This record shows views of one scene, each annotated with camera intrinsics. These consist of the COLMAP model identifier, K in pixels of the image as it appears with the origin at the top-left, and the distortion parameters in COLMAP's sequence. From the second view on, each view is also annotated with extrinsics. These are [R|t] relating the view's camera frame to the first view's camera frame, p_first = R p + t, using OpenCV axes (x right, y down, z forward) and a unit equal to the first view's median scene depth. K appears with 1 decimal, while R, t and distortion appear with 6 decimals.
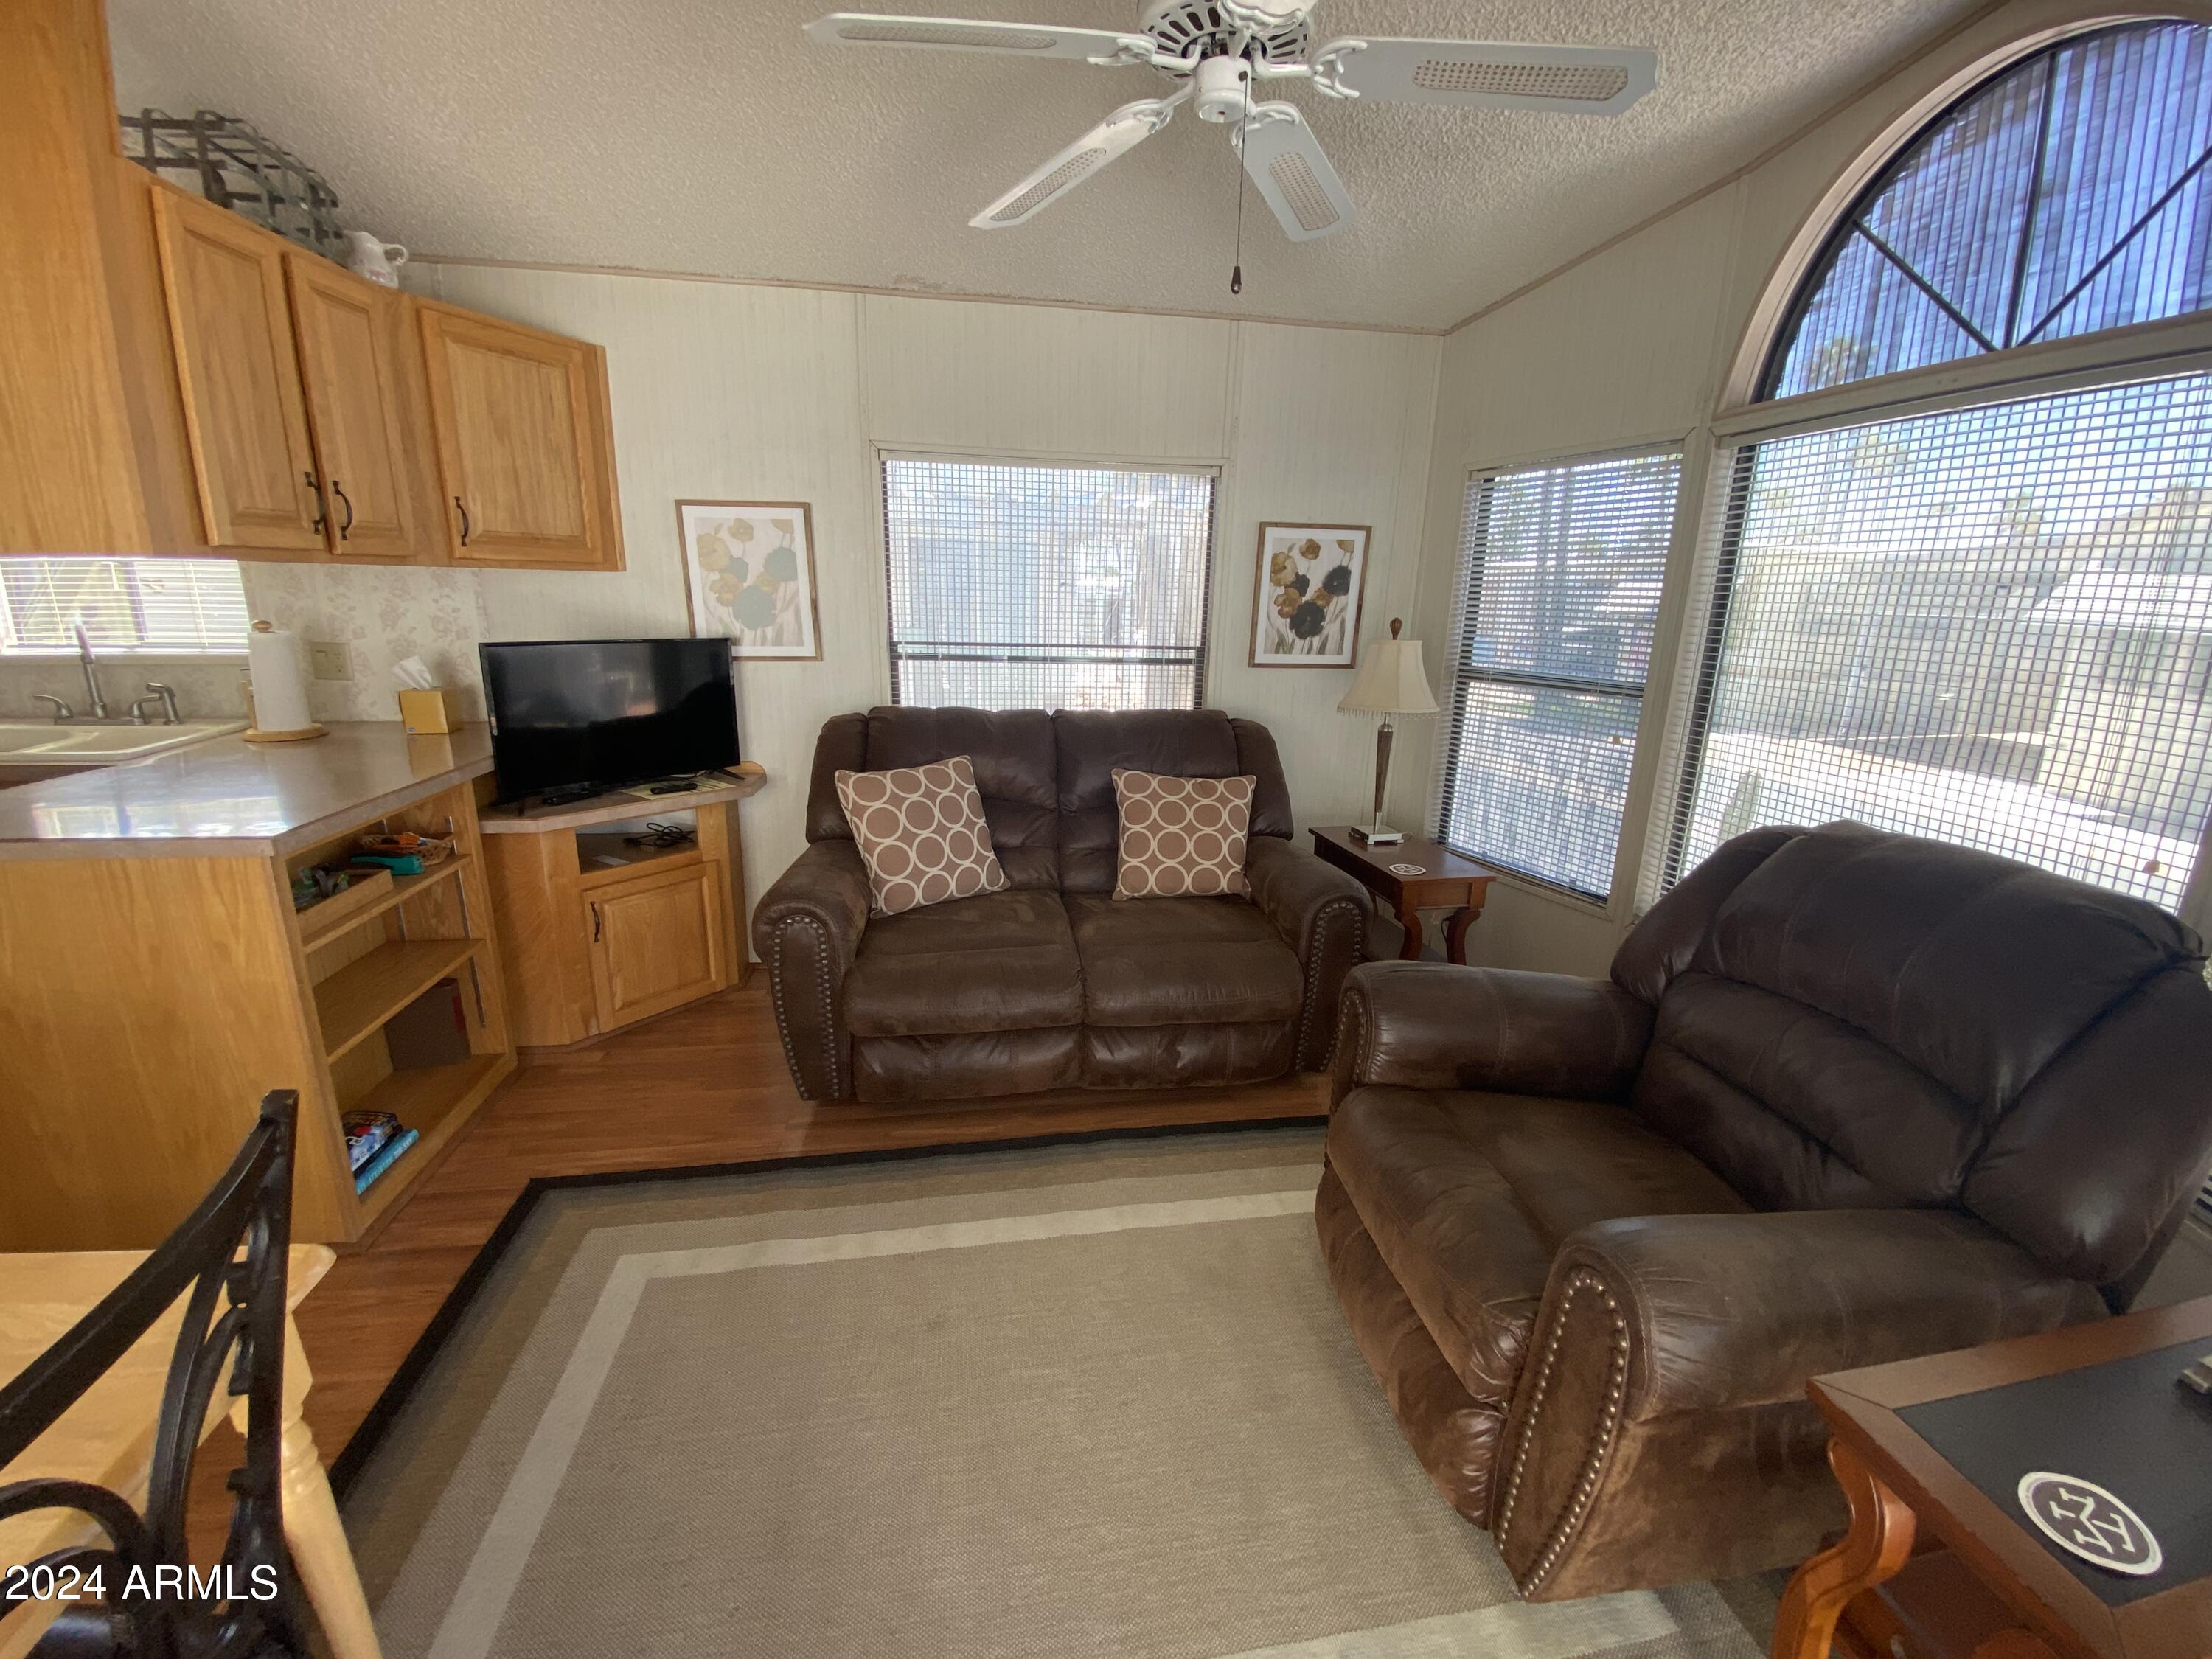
lens RADIAL K [[890.1, 0, 1120.9], [0, 890.1, 831.3], [0, 0, 1]] dist [0.006194, -0.013637]
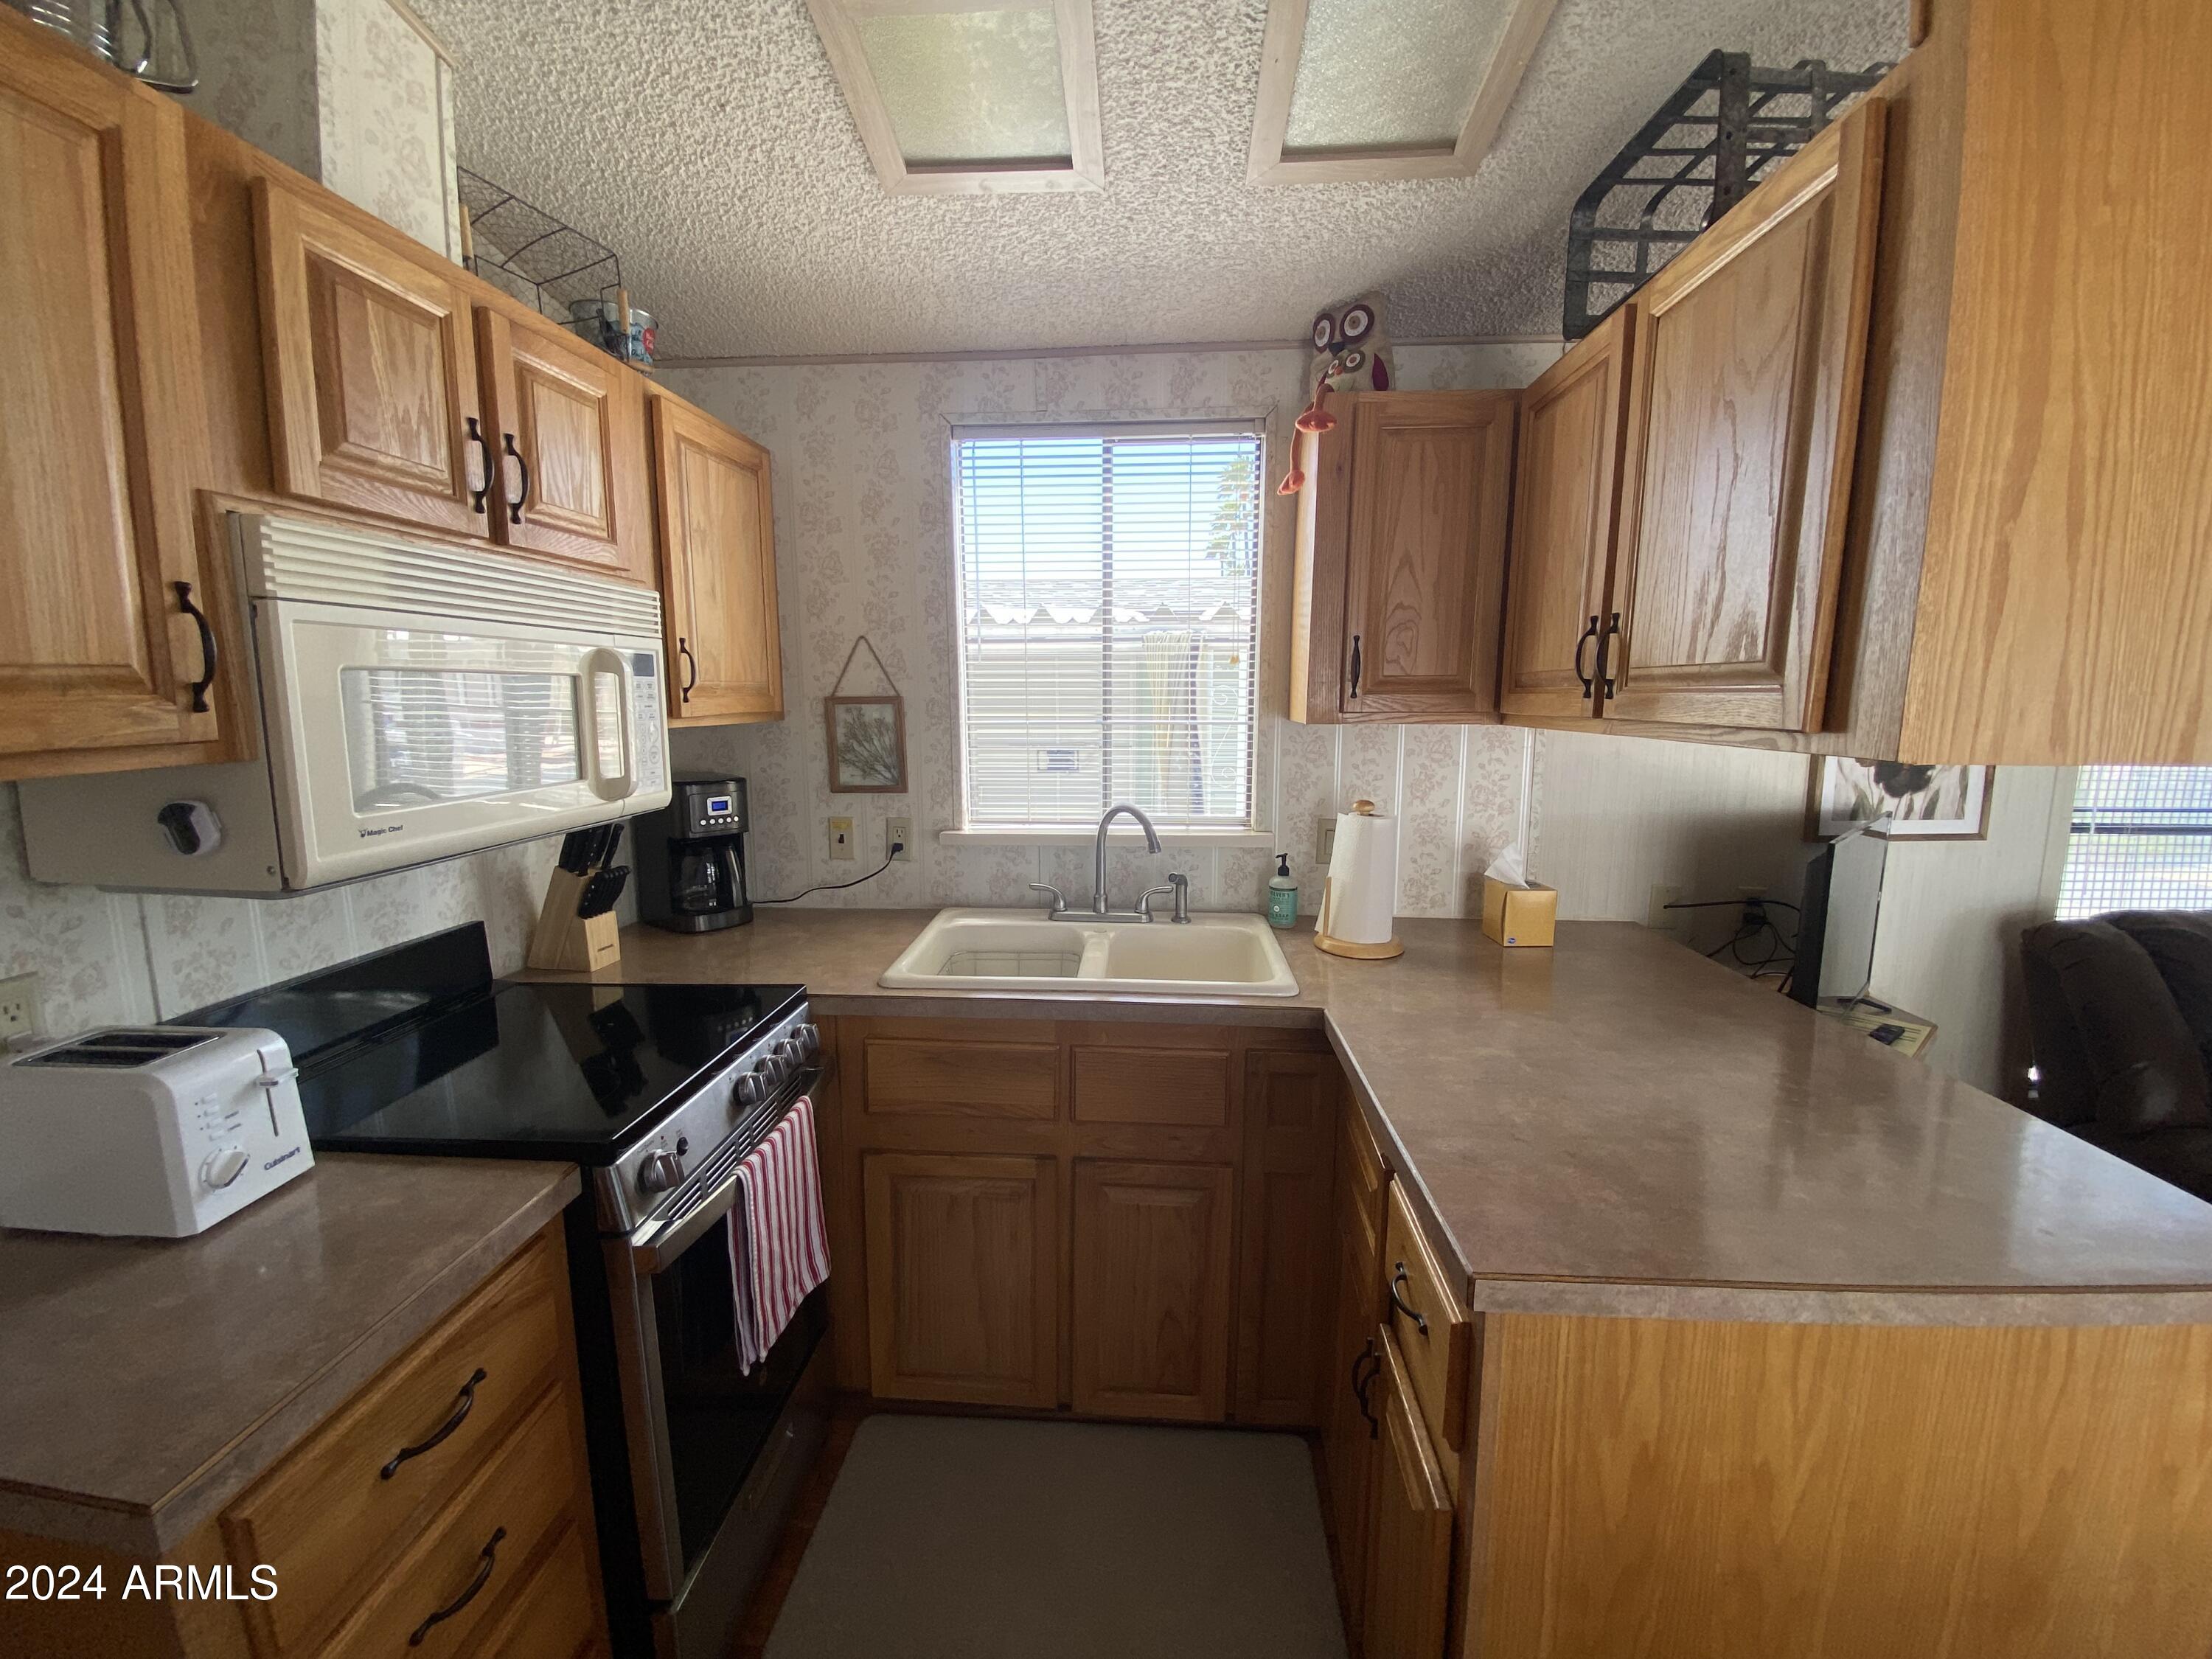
lens RADIAL K [[890.1, 0, 1119.0], [0, 890.1, 832.0], [0, 0, 1]] dist [0.006194, -0.013637]
pose [[0.972478, 0.004217, -0.232956, -1.004492], [-0.033140, 0.992174, -0.120383, -0.110453], [0.230625, 0.124790, 0.965007, 0.208899]]
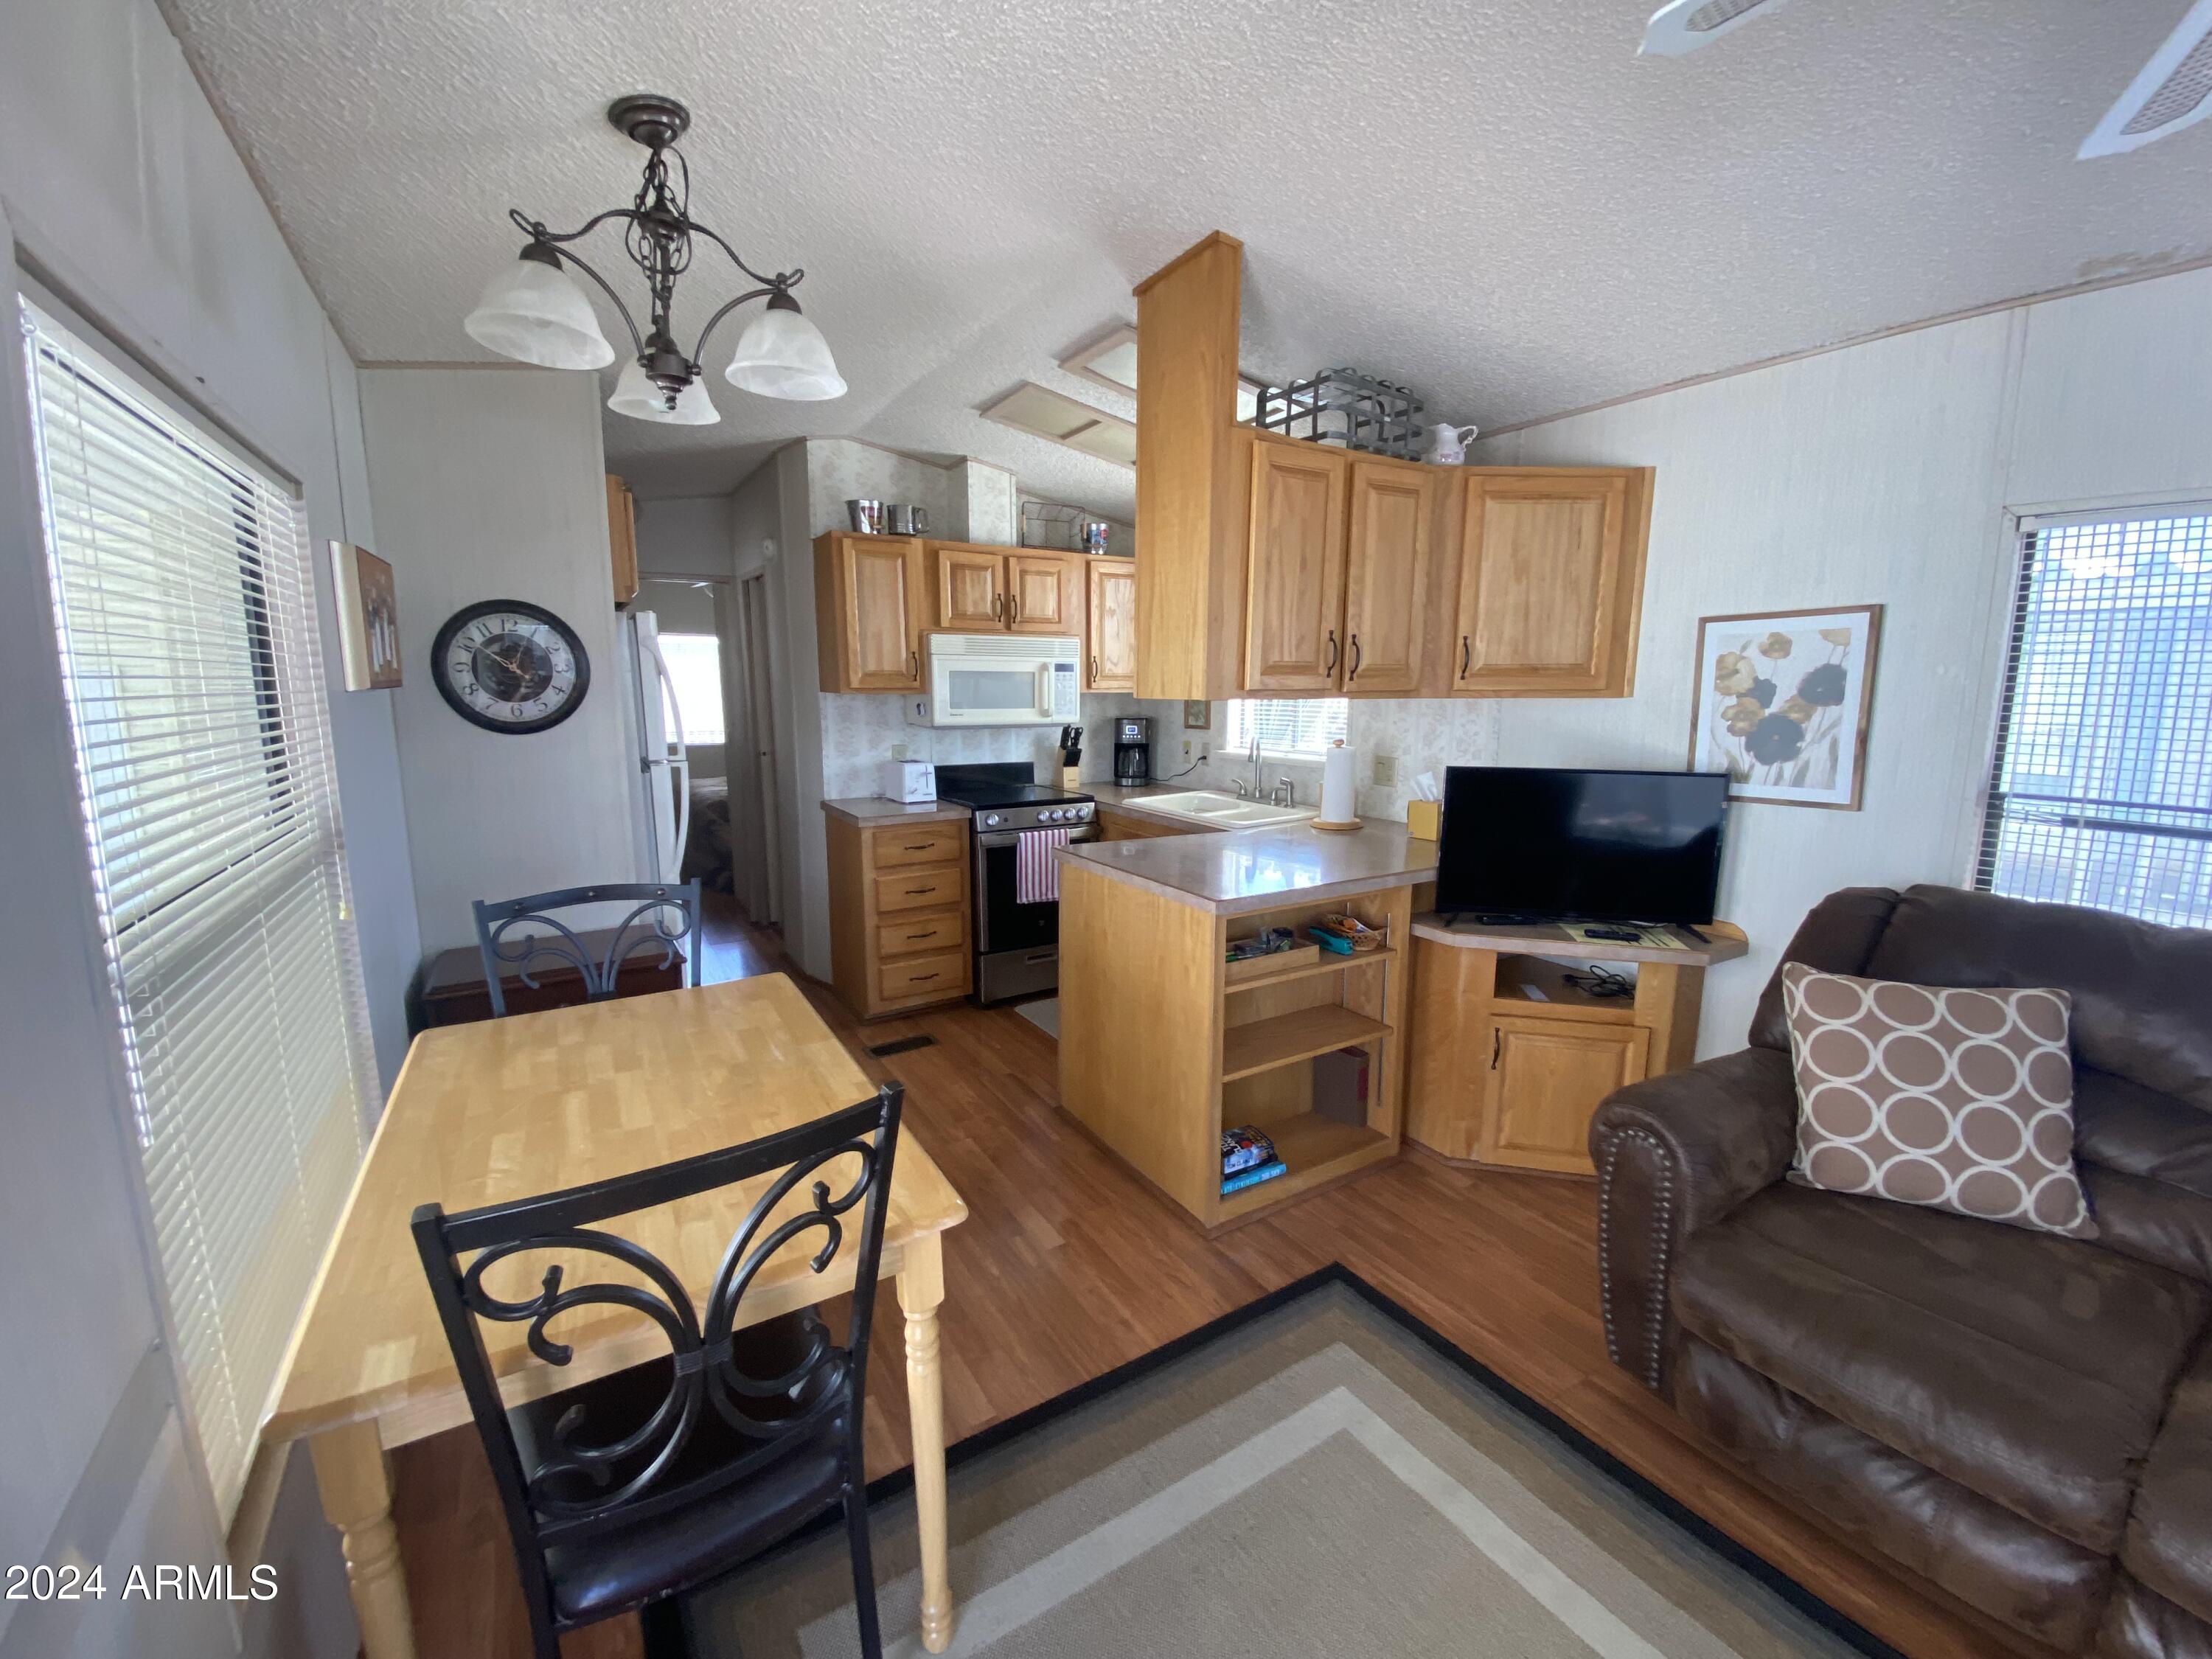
lens RADIAL K [[890.1, 0, 1091.8], [0, 890.1, 828.6], [0, 0, 1]] dist [0.006194, -0.013637]
pose [[0.375295, 0.118293, -0.919326, 0.119790], [-0.235959, 0.971340, 0.028660, -0.059597], [0.896369, 0.206167, 0.392452, 0.179876]]
